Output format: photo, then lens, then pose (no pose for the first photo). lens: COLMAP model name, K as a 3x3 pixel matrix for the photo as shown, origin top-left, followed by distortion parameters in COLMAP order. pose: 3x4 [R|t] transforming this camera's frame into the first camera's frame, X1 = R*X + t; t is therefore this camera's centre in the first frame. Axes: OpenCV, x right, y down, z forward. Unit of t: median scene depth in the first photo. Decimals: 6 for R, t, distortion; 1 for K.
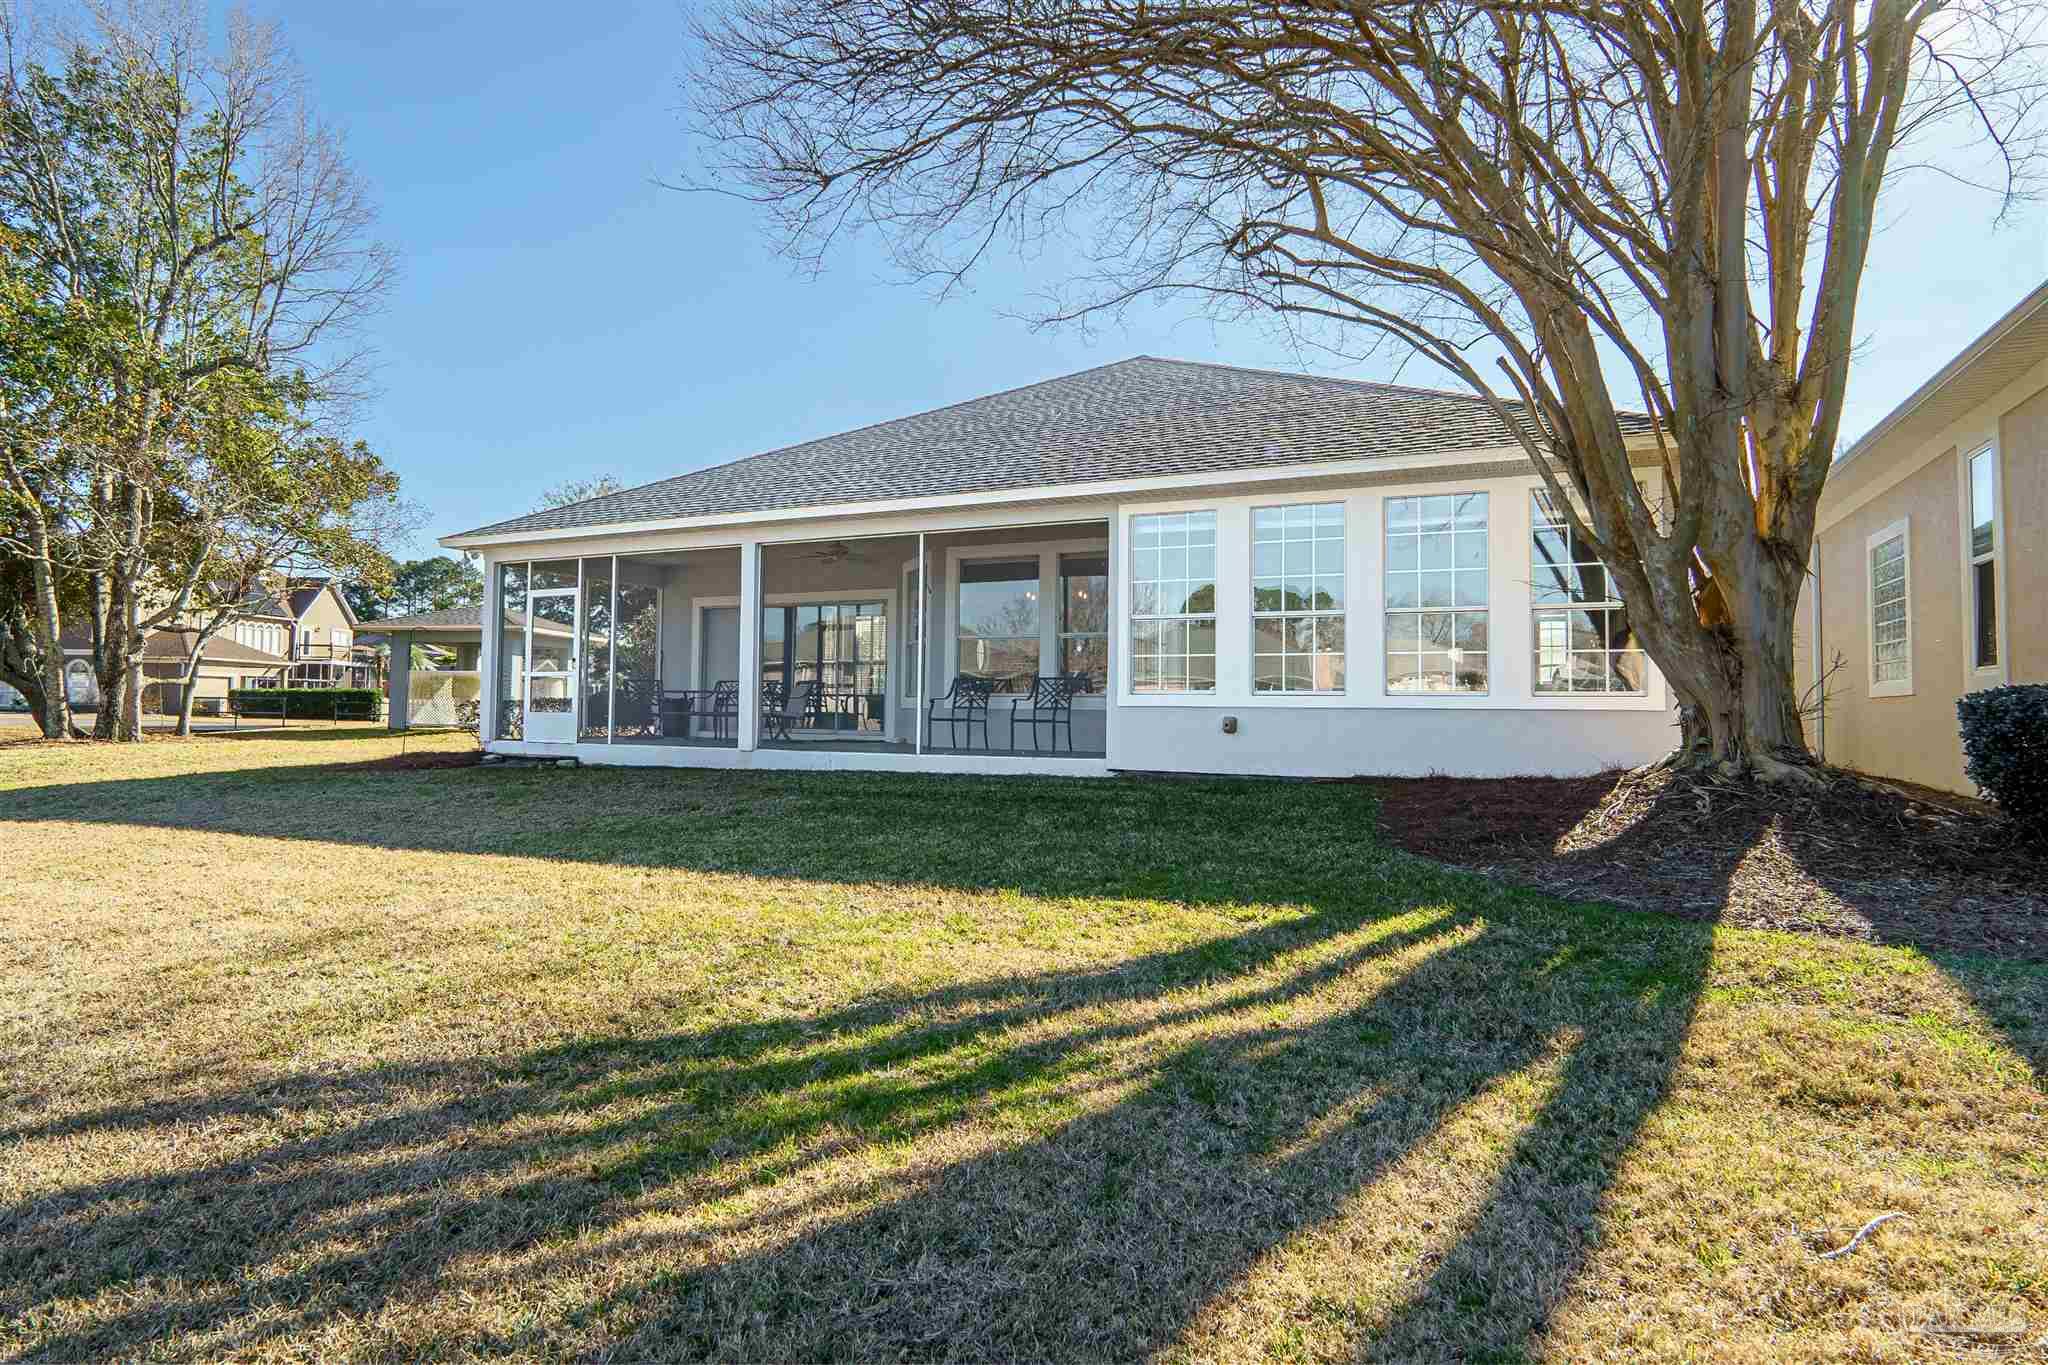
lens RADIAL K [[1085.3, 0, 1023.6], [0, 1085.3, 681.9], [0, 0, 1]] dist [-0.028314, 0.000247]
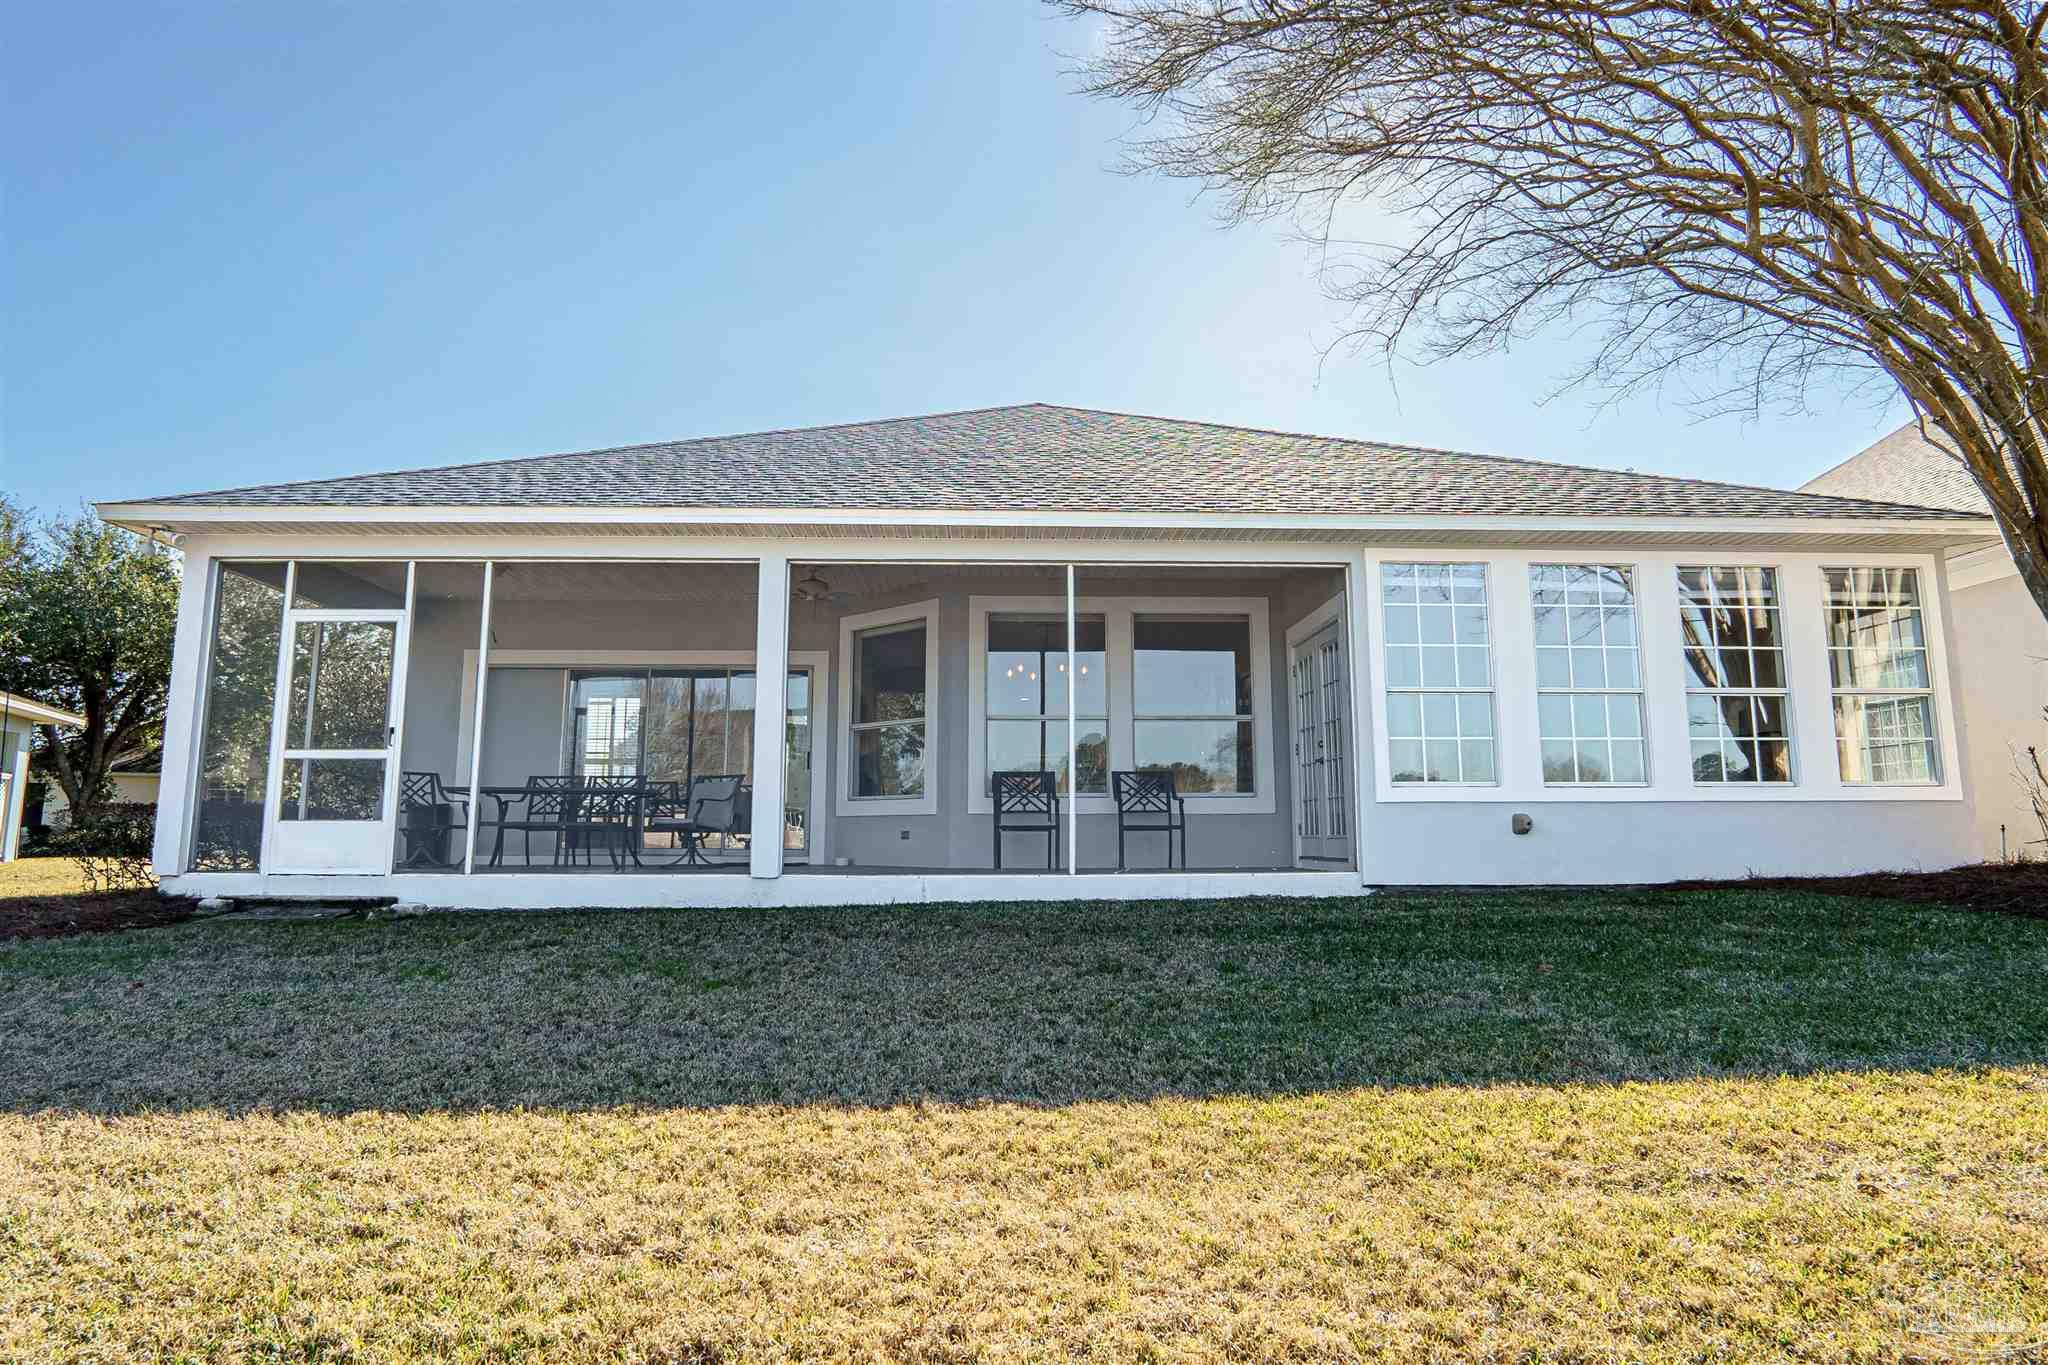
lens RADIAL K [[1085.3, 0, 1021.7], [0, 1085.3, 689.1], [0, 0, 1]] dist [-0.028314, 0.000247]
pose [[0.887883, 0.046791, 0.457684, -0.415236], [-0.001112, 0.995030, -0.099567, 0.016259], [-0.460068, 0.087895, 0.883522, 0.355065]]
